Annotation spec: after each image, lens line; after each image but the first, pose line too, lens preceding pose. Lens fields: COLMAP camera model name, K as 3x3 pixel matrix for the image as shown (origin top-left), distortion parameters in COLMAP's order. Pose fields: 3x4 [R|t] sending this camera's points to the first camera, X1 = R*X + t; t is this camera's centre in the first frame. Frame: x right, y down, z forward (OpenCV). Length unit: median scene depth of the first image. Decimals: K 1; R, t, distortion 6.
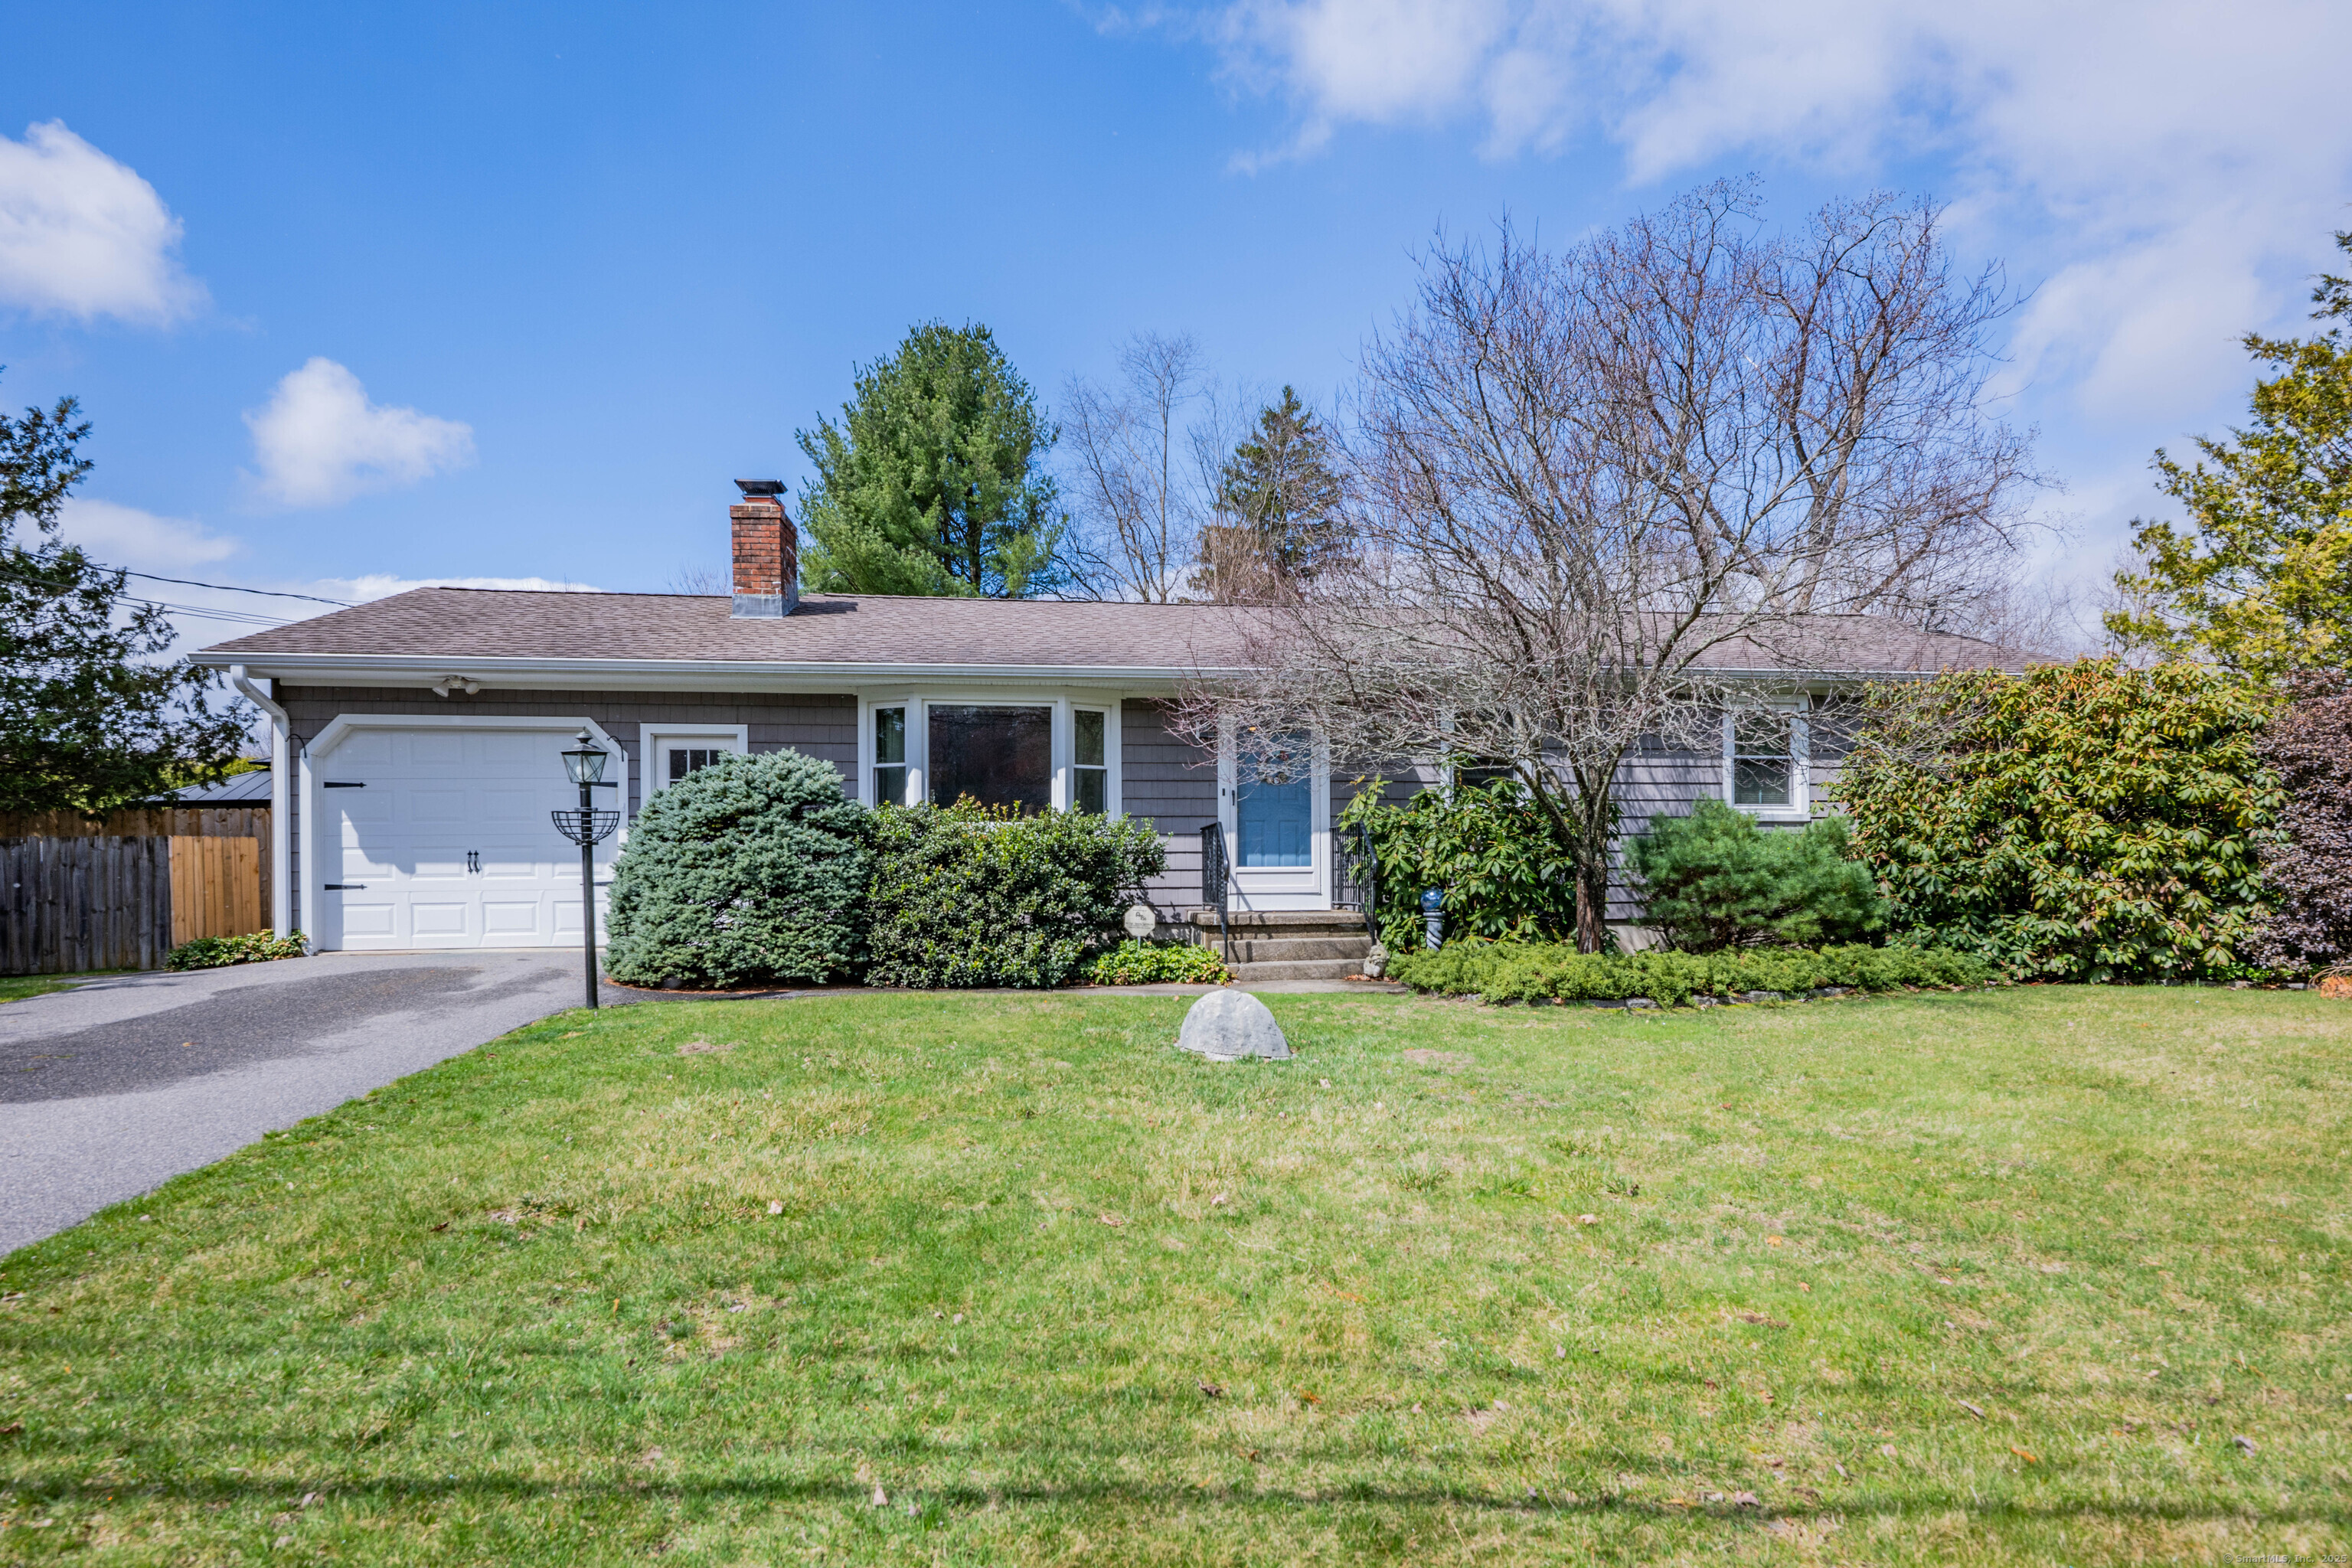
lens RADIAL K [[1135.1, 0, 1176.1], [0, 1135.1, 795.8], [0, 0, 1]] dist [0.005907, -0.000249]
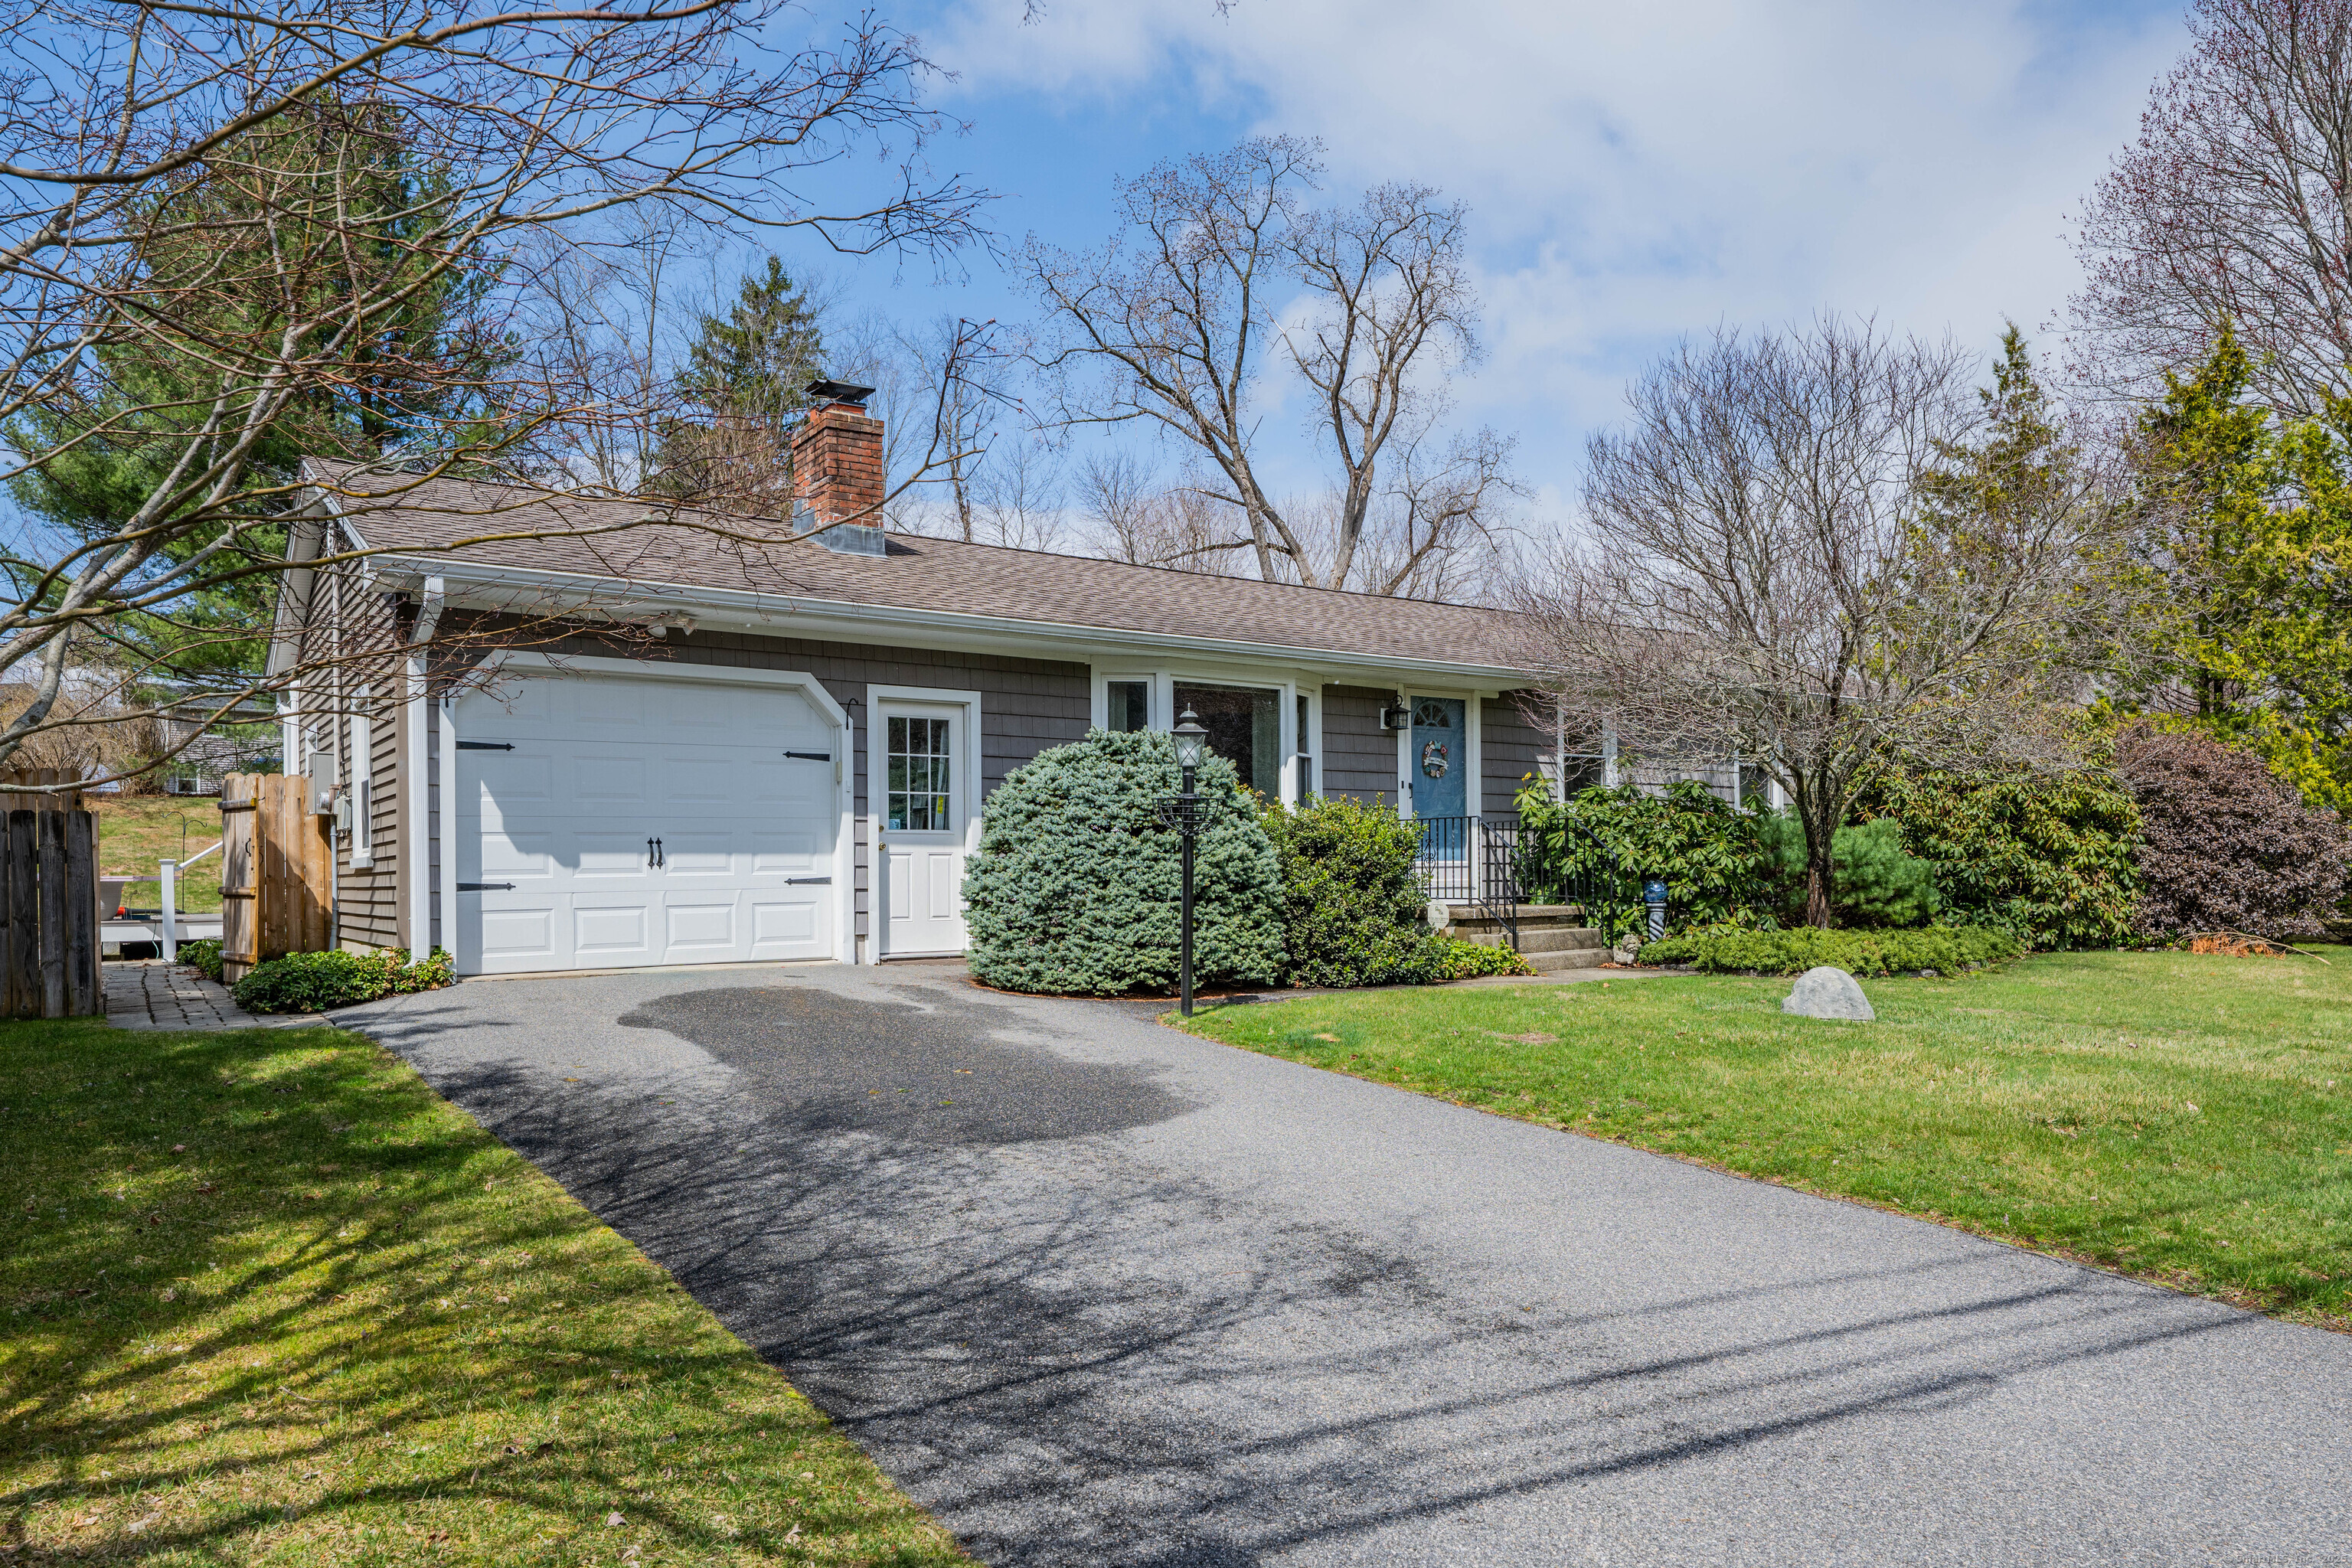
lens RADIAL K [[1373.0, 0, 1176.8], [0, 1373.0, 783.2], [0, 0, 1]] dist [0.009503, 0.001957]
pose [[0.898050, 0.026257, 0.439109, -0.720593], [-0.029388, 0.999568, 0.000334, 0.000918], [-0.438910, -0.013204, 0.898434, 0.020381]]
